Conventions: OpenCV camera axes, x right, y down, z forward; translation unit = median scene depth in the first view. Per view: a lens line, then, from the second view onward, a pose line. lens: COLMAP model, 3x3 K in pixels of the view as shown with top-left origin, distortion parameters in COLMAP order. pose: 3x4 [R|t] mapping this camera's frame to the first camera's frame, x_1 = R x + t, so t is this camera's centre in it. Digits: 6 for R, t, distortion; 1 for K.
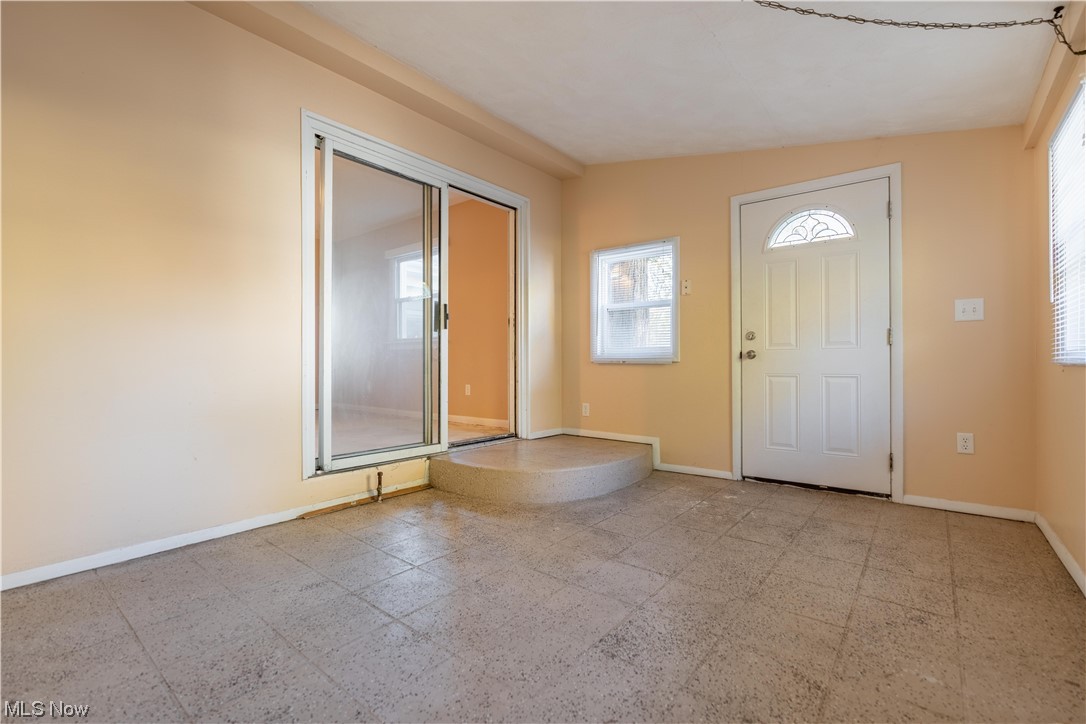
lens RADIAL K [[483.6, 0, 543.4], [0, 483.6, 362.0], [0, 0, 1]] dist [-0.008695, 0.001518]
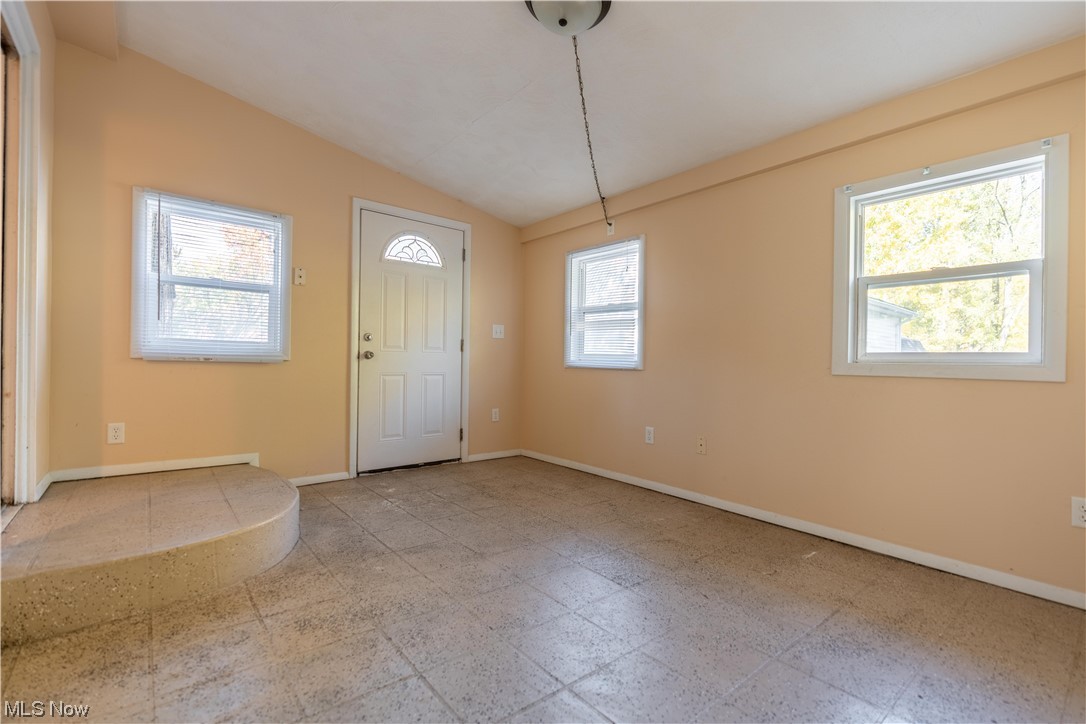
lens RADIAL K [[483.6, 0, 543.0], [0, 483.6, 362.7], [0, 0, 1]] dist [-0.008695, 0.001518]
pose [[0.200591, 0.003857, 0.979667, -0.616994], [-0.021519, 0.999768, 0.000470, -0.008772], [-0.979439, -0.021176, 0.200628, 0.489451]]
